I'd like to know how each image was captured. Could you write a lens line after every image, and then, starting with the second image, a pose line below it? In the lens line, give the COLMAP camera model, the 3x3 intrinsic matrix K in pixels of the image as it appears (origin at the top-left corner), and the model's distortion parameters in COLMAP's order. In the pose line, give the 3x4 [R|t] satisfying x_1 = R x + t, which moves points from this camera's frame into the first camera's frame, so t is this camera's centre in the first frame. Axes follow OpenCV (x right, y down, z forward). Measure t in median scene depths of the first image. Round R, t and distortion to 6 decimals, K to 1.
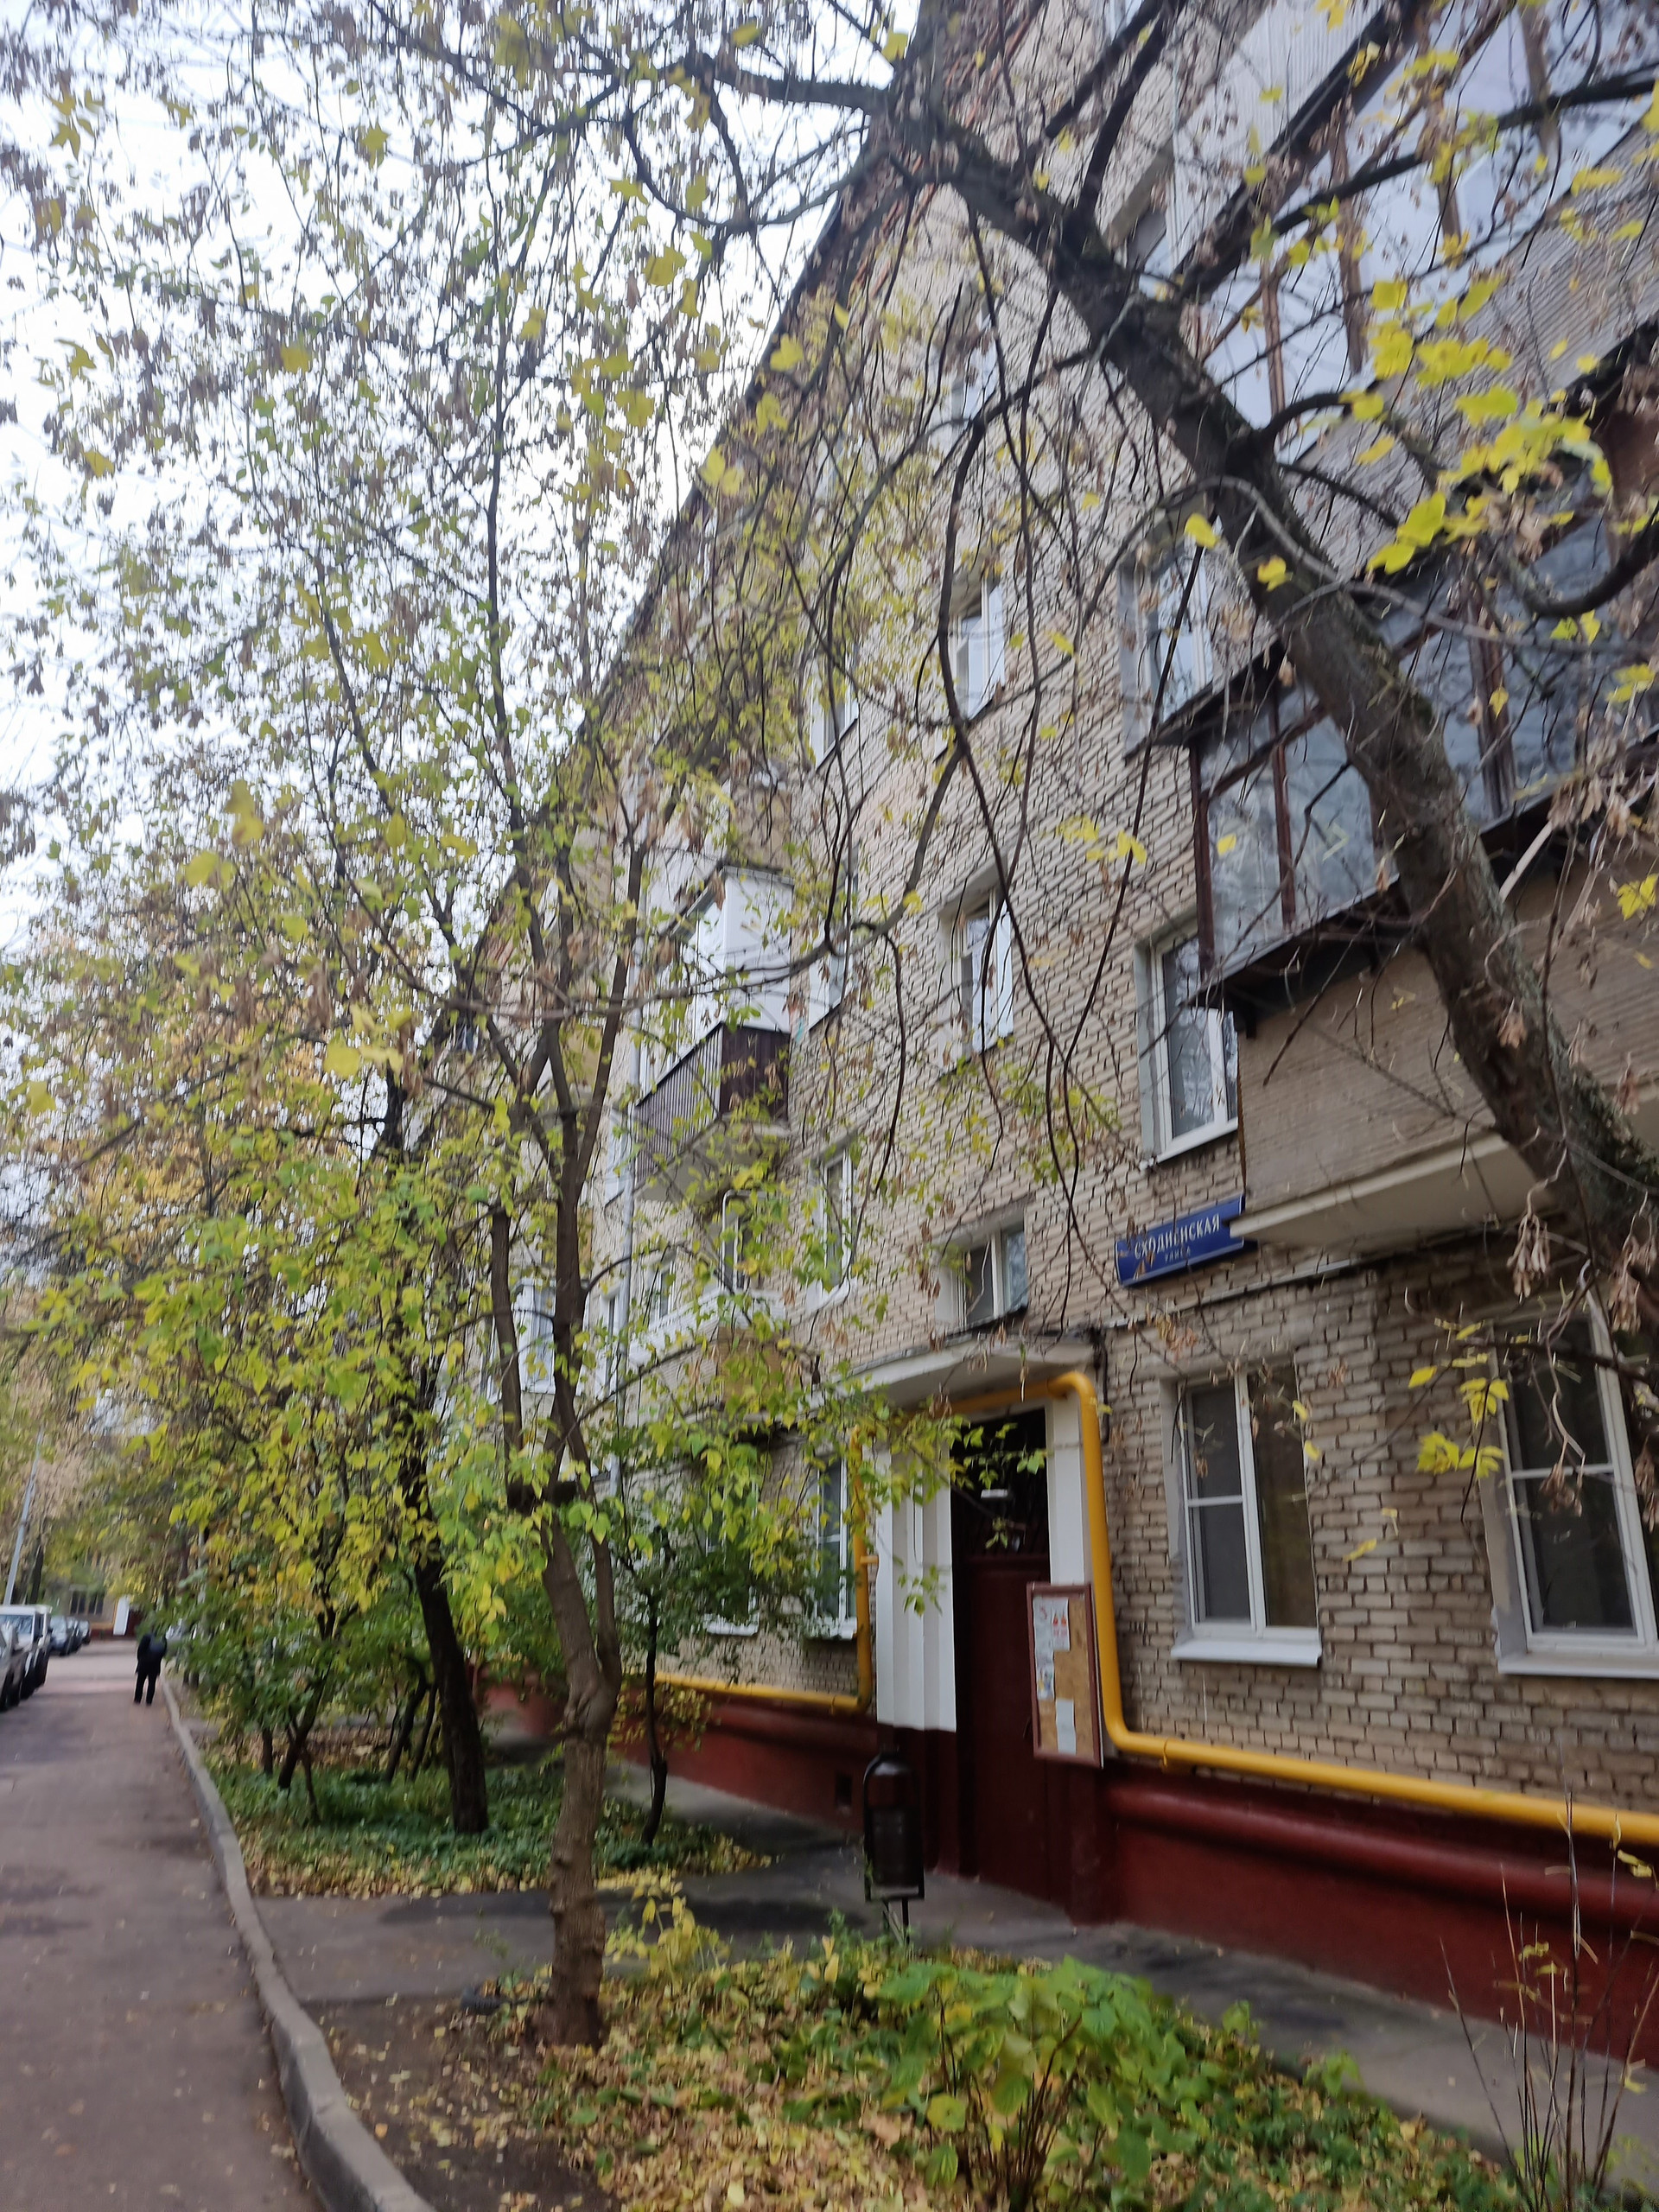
lens RADIAL K [[1553.4, 0, 803.6], [0, 1553.4, 1152.8], [0, 0, 1]] dist [0.053583, -0.004825]
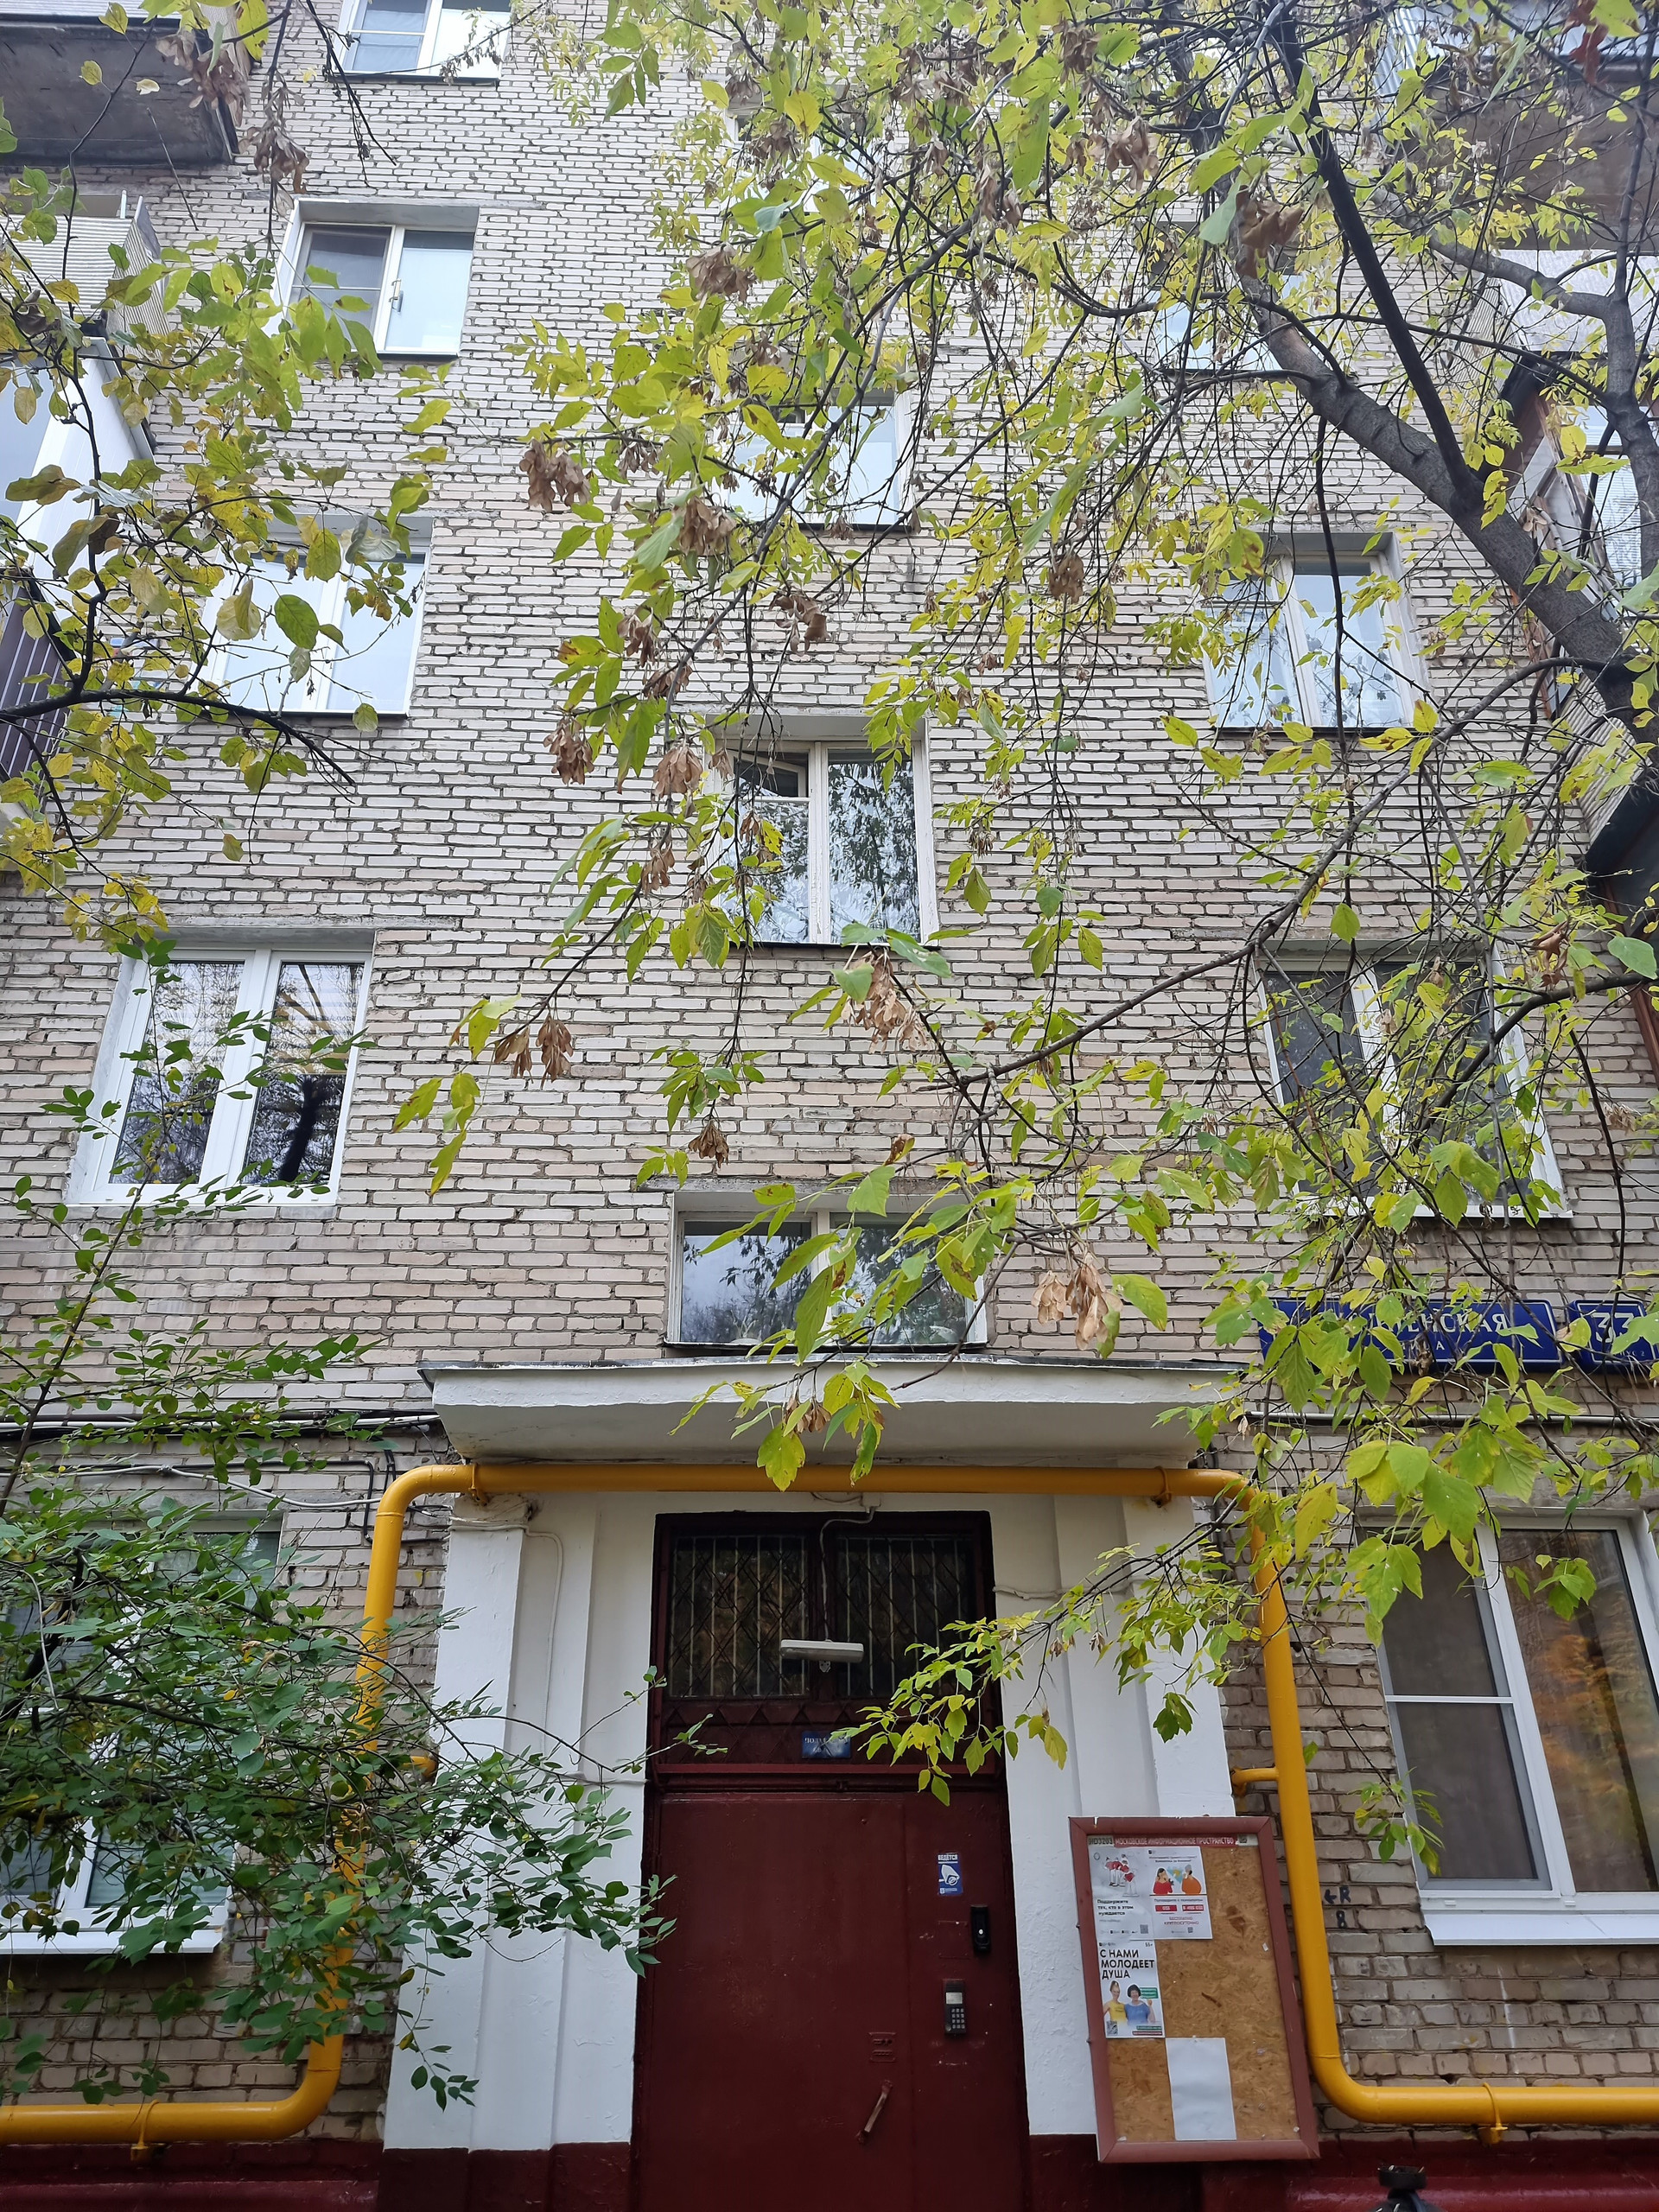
lens RADIAL K [[1519.4, 0, 829.5], [0, 1519.4, 1106.0], [0, 0, 1]] dist [0.089530, -0.065648]
pose [[0.343901, 0.413079, 0.843266, -0.525807], [-0.255450, 0.905328, -0.339303, 0.285464], [-0.903592, -0.098726, 0.416864, 0.972503]]
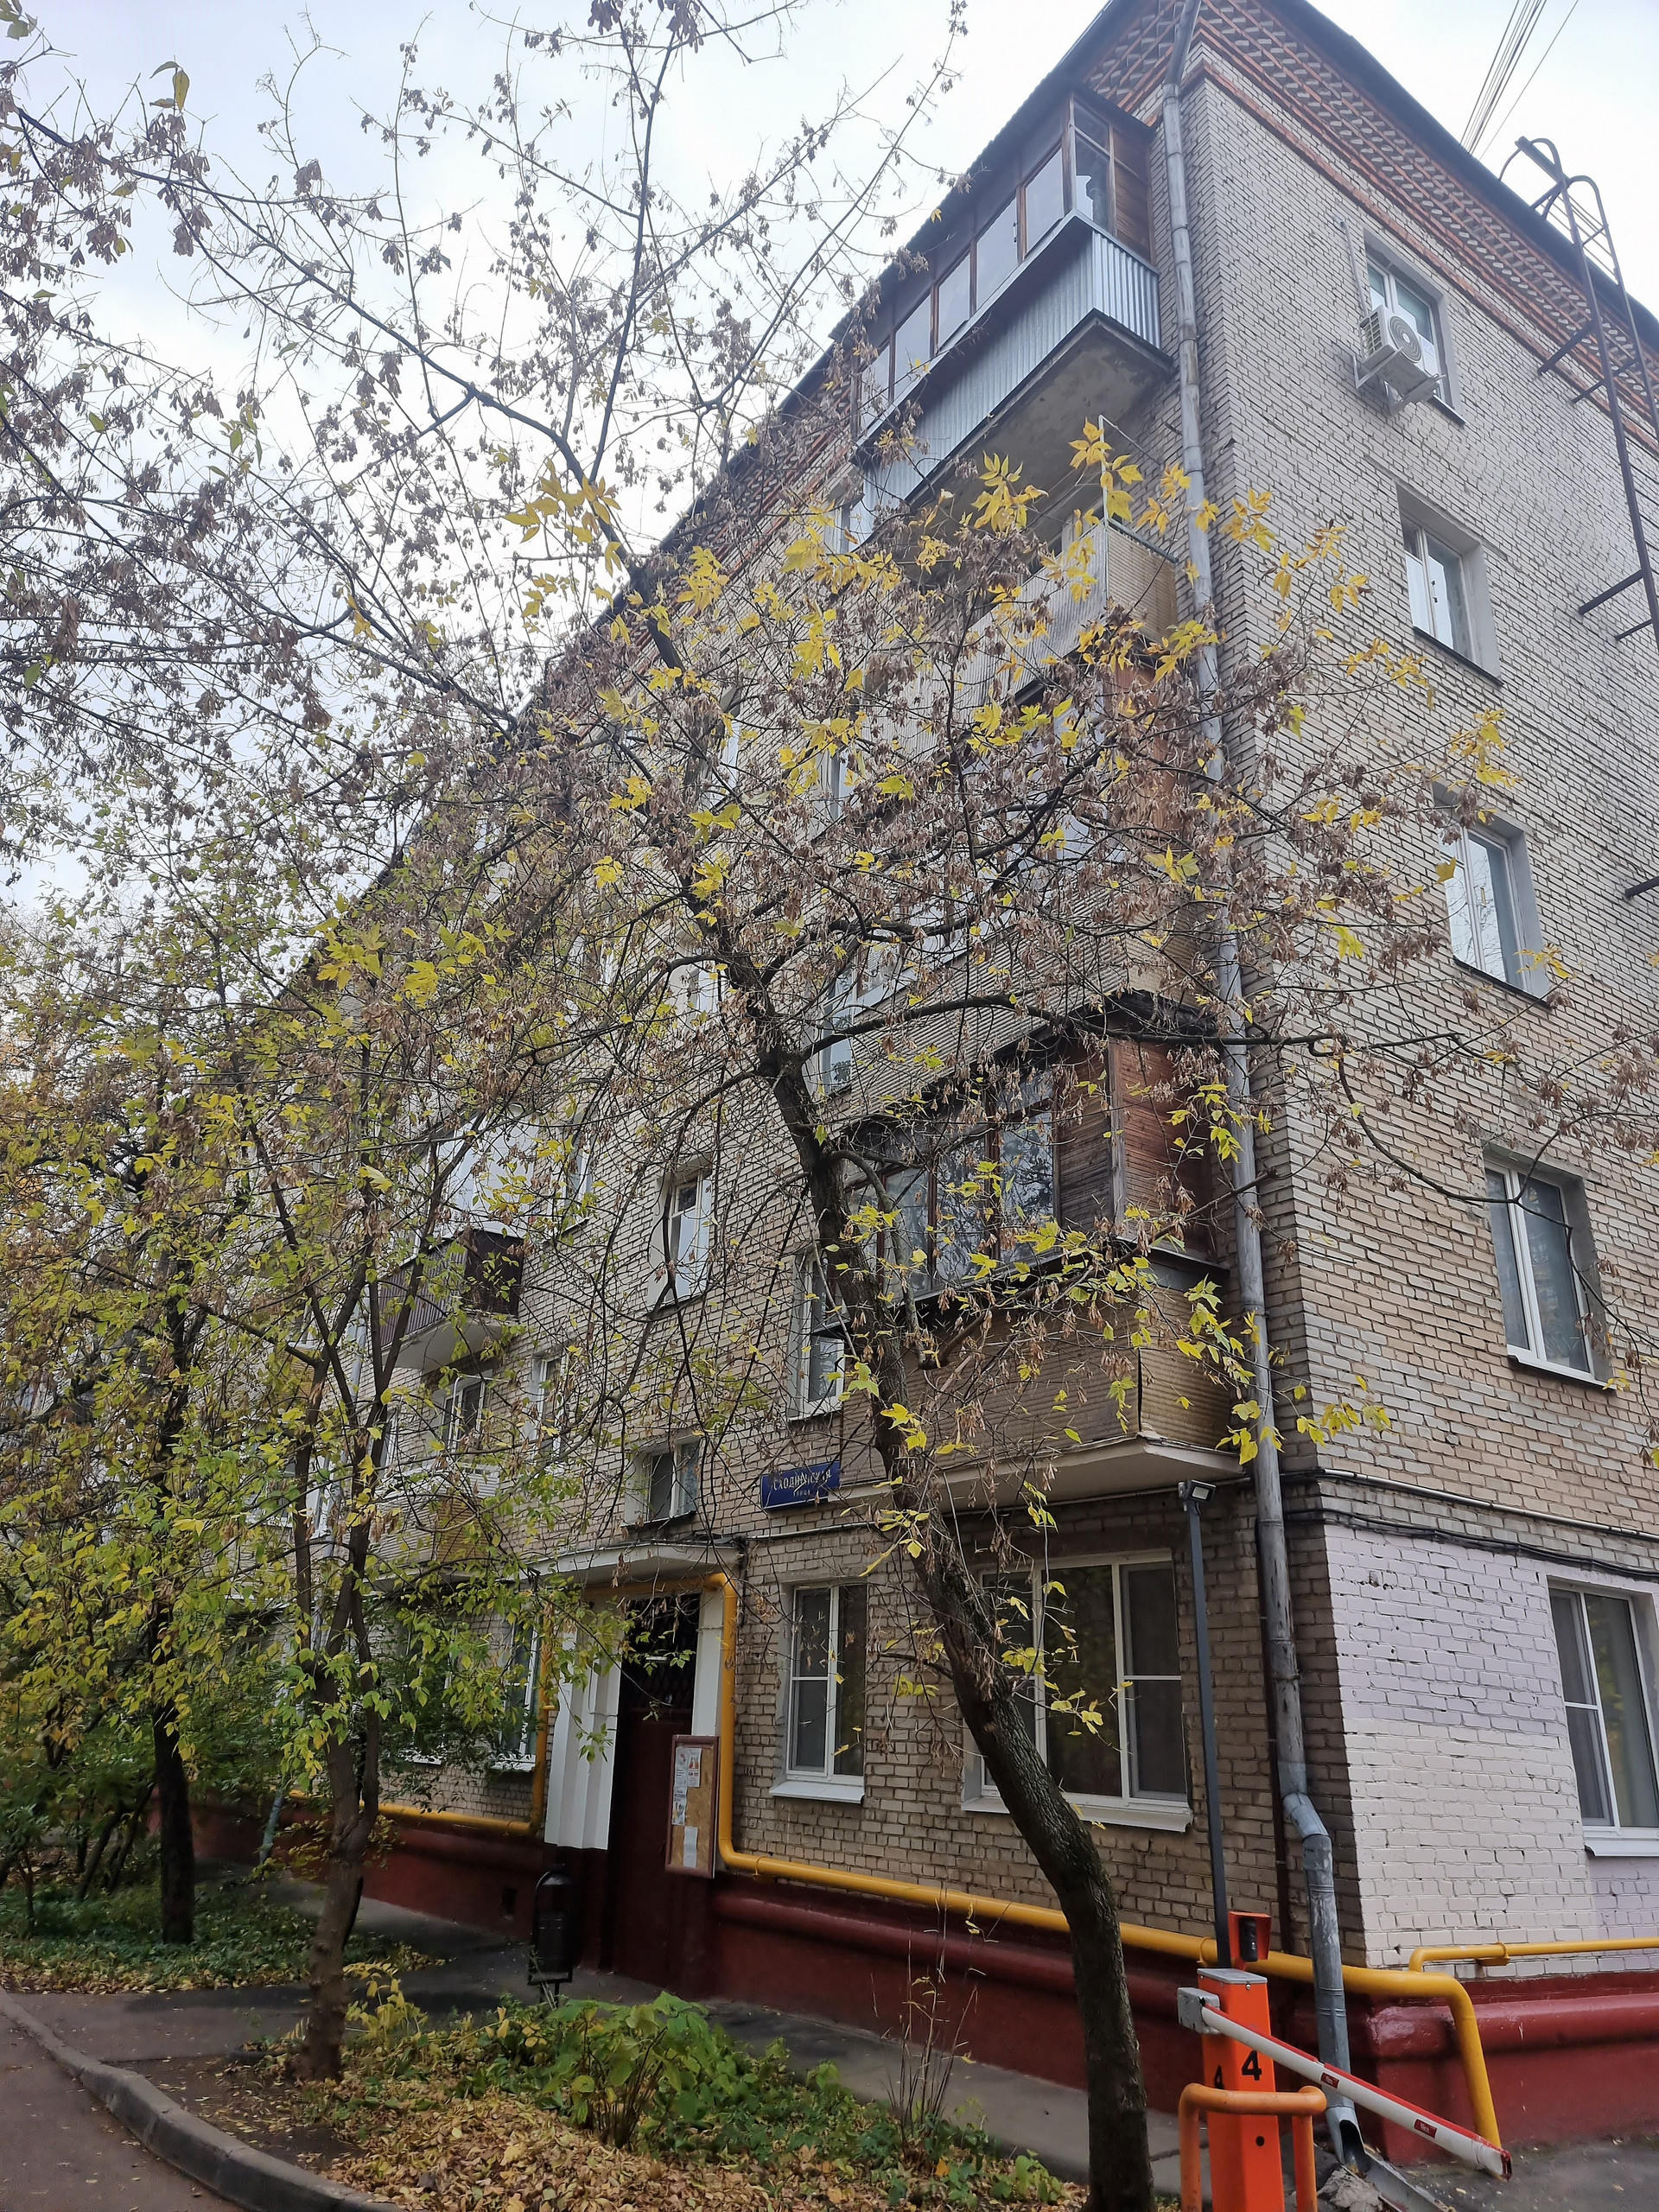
lens RADIAL K [[1519.4, 0, 829.5], [0, 1519.4, 1106.0], [0, 0, 1]] dist [0.089530, -0.065648]
pose [[0.975102, 0.101598, 0.197116, -0.044985], [-0.082736, 0.991369, -0.101692, -0.148018], [-0.205746, 0.082851, 0.975092, -0.393773]]
